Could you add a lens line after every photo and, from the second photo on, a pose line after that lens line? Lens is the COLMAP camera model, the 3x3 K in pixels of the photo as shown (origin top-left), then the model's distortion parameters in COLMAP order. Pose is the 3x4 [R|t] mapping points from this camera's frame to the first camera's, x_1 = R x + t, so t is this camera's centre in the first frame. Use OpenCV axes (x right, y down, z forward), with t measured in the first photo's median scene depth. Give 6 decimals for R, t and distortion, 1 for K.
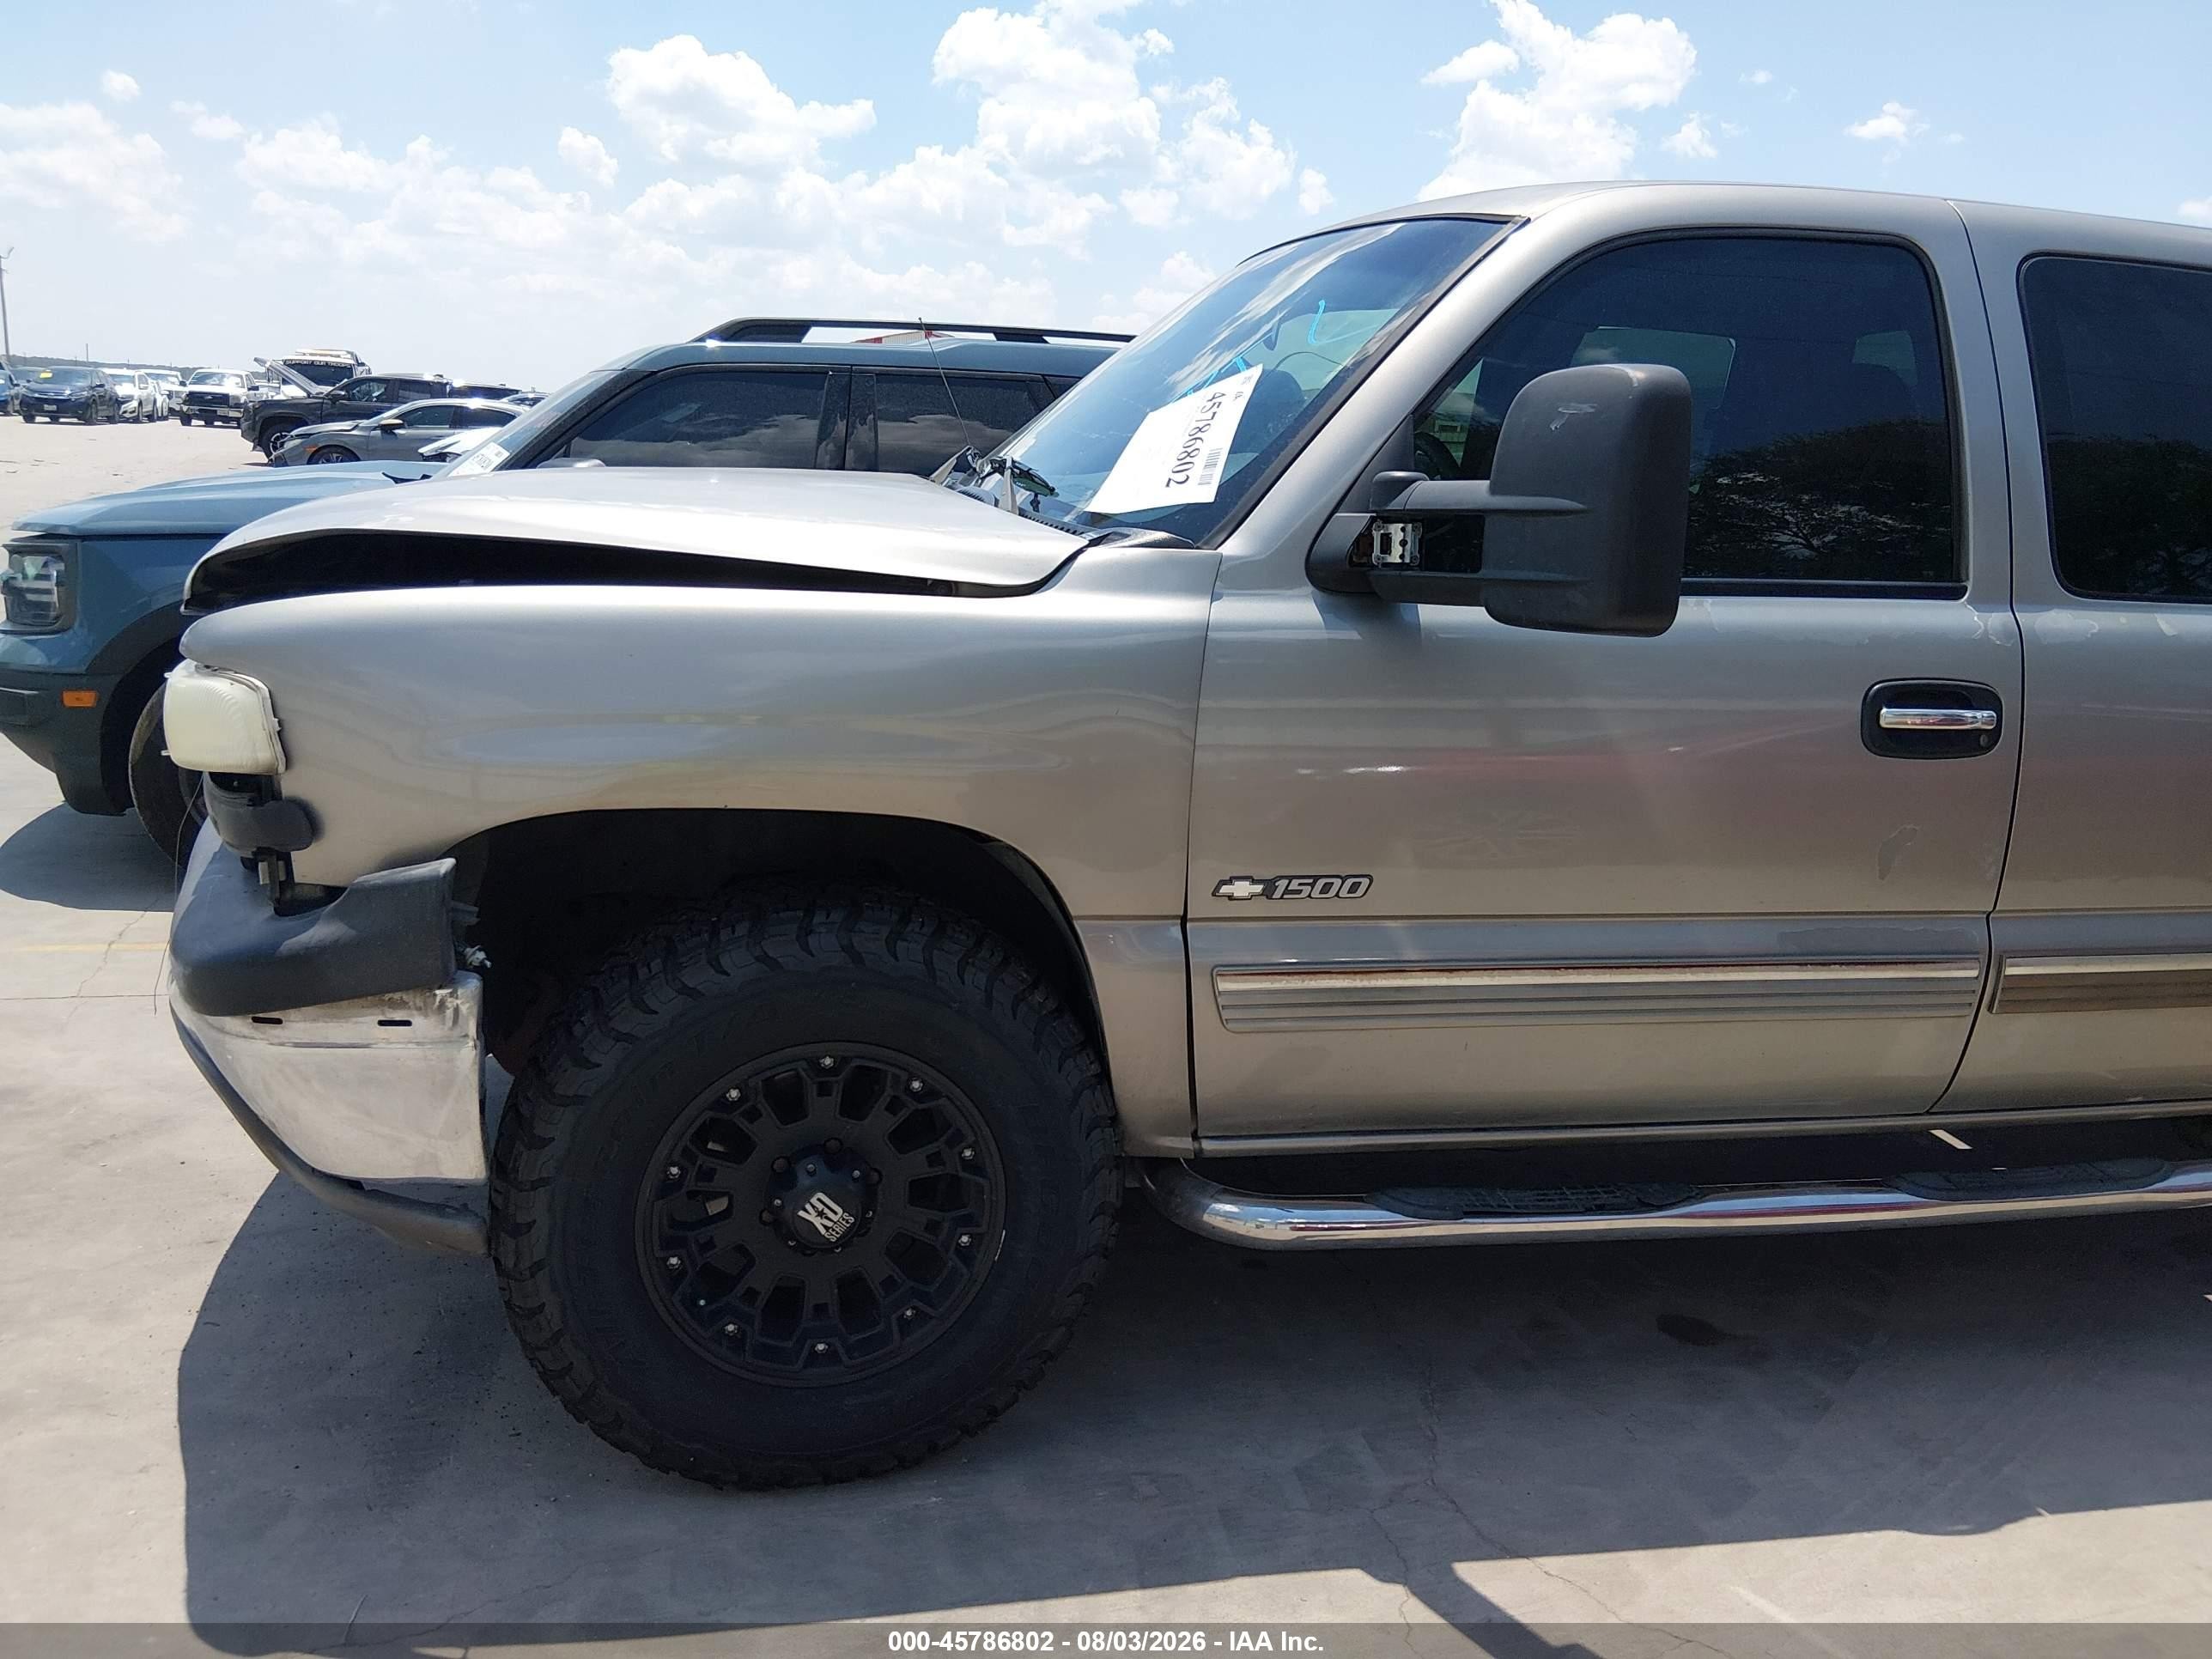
lens RADIAL K [[1719.9, 0, 1121.3], [0, 1719.9, 808.0], [0, 0, 1]] dist [0.078743, -0.119594]
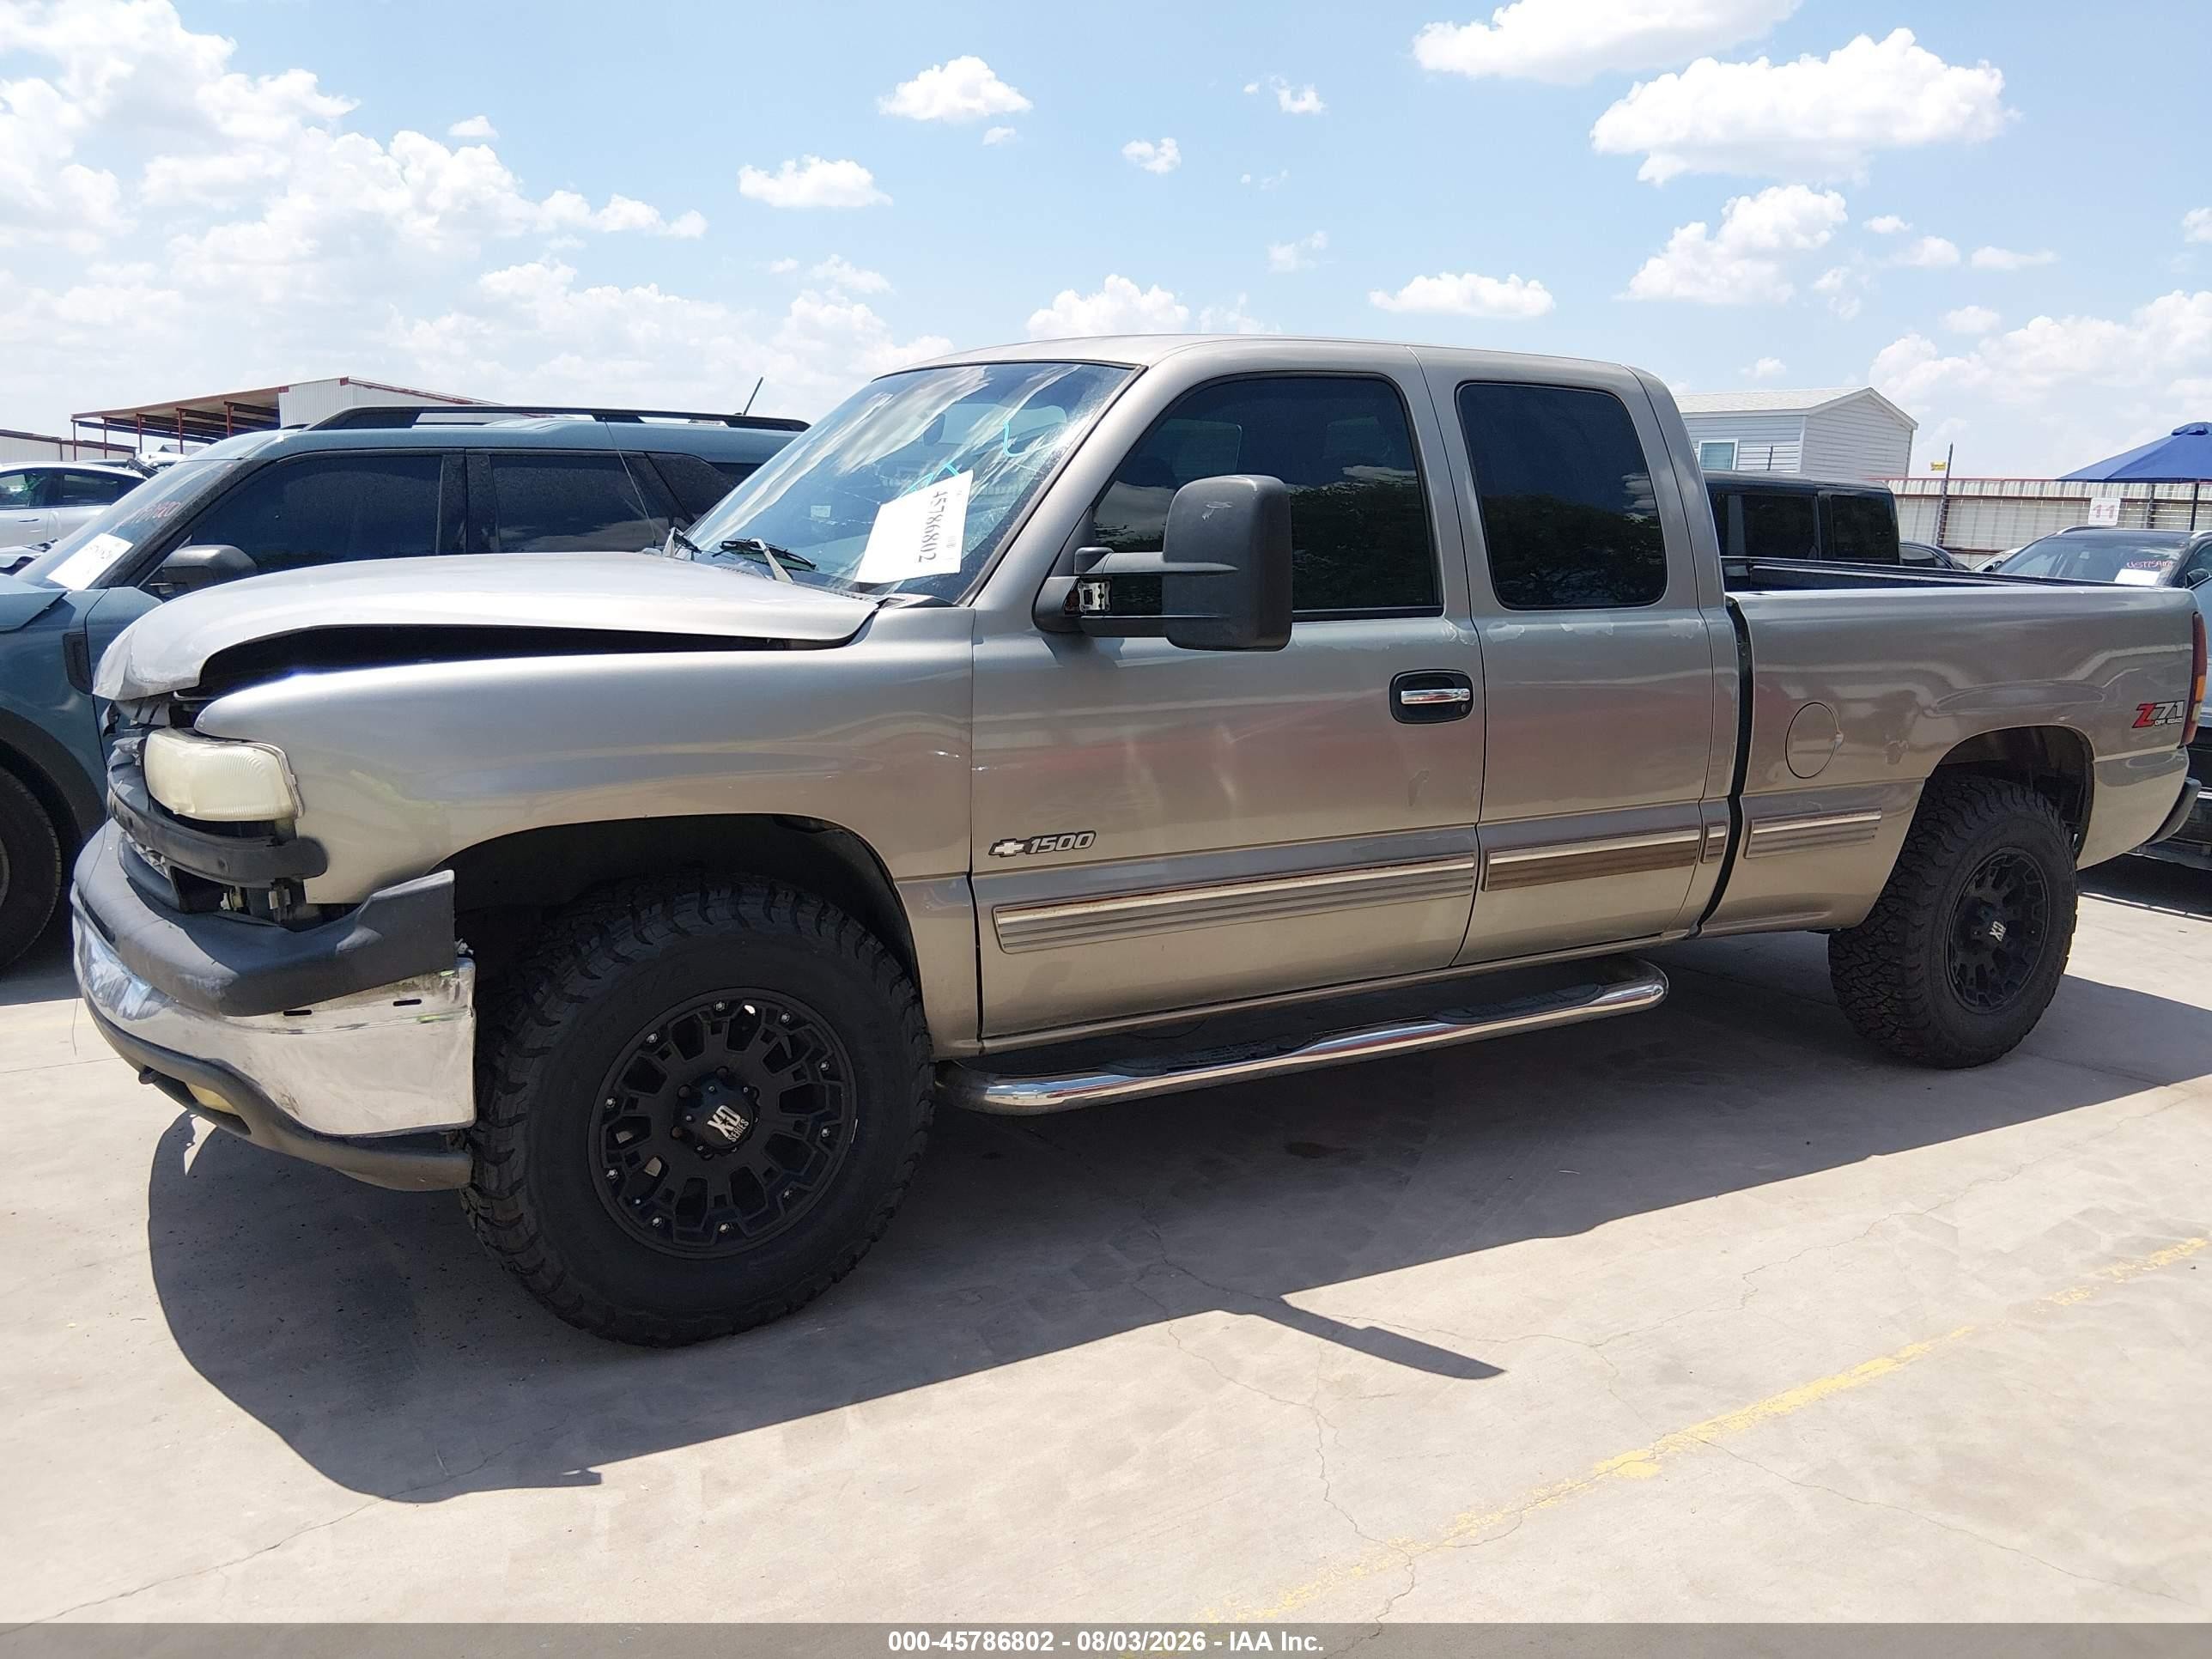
lens RADIAL K [[1748.3, 0, 1151.8], [0, 1748.3, 817.4], [0, 0, 1]] dist [0.102267, -0.196251]
pose [[0.945891, -0.087396, 0.312494, -0.261357], [0.093484, 0.995610, -0.004524, 0.039375], [-0.310727, 0.033493, 0.949909, -0.381656]]
